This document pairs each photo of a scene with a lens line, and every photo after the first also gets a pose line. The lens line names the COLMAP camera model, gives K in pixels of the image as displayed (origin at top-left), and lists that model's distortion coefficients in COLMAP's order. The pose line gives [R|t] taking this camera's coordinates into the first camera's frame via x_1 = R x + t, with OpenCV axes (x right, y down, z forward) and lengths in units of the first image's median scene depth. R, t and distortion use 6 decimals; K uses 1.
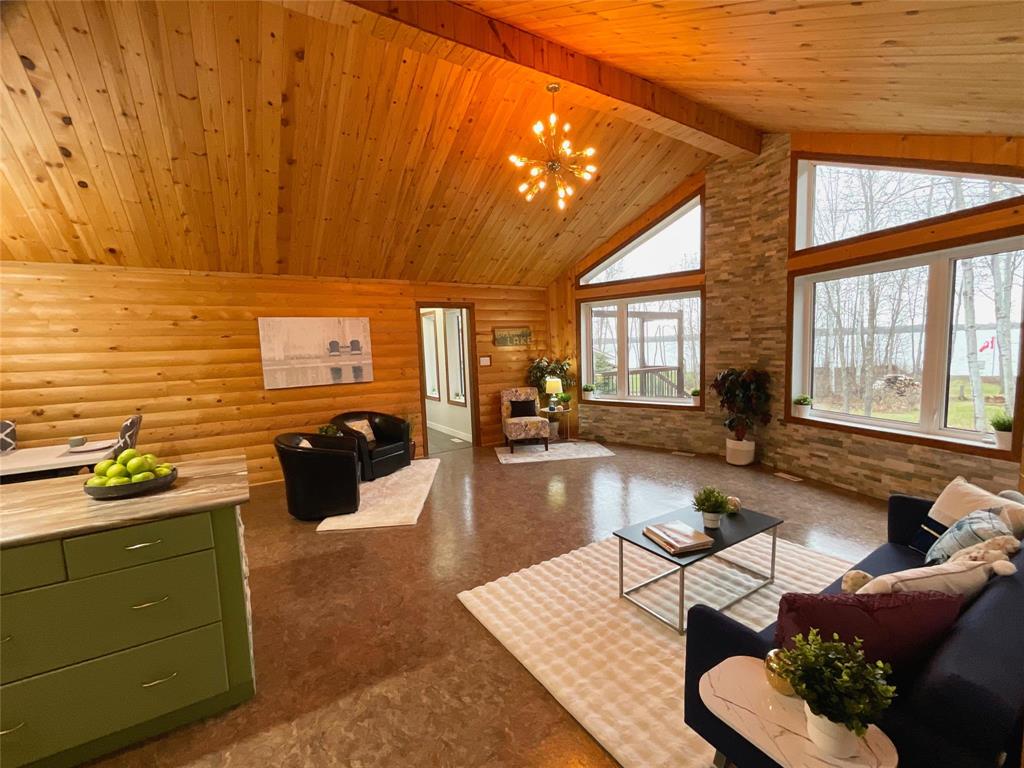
lens RADIAL K [[440.5, 0, 517.6], [0, 440.5, 391.7], [0, 0, 1]] dist [-0.004331, -0.001023]
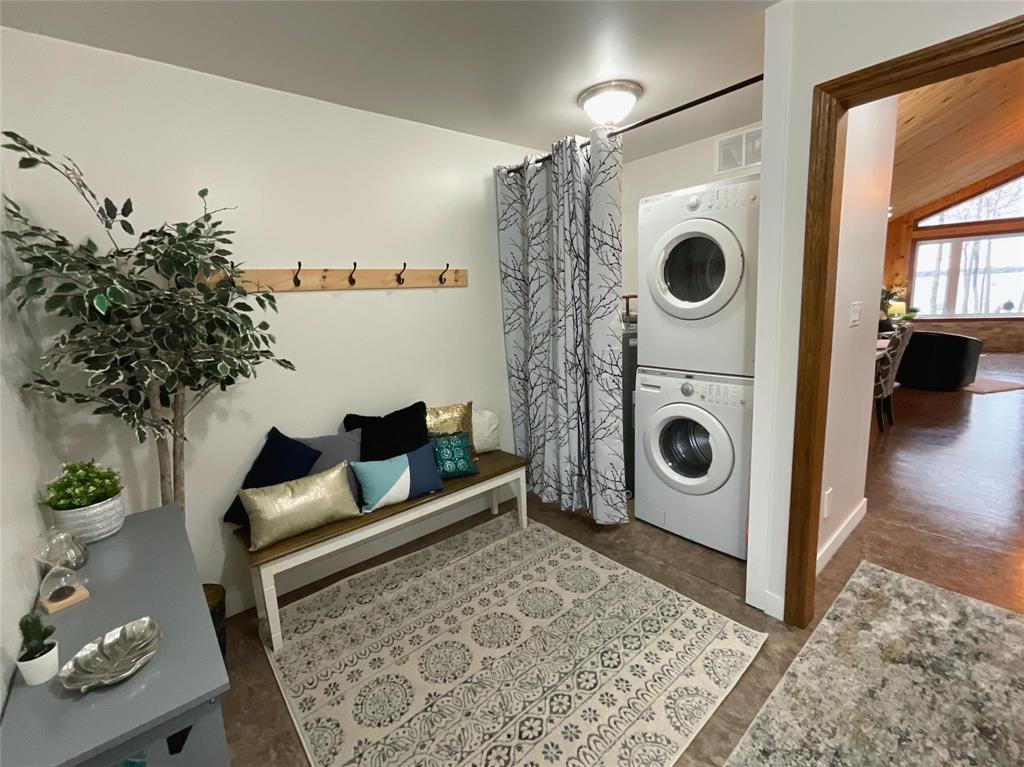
lens RADIAL K [[440.5, 0, 521.7], [0, 440.5, 372.0], [0, 0, 1]] dist [-0.004331, -0.001023]
pose [[0.990428, -0.038349, 0.132594, -1.587501], [0.030242, 0.997579, 0.062630, 0.080756], [-0.134675, -0.058021, 0.989190, -0.149935]]
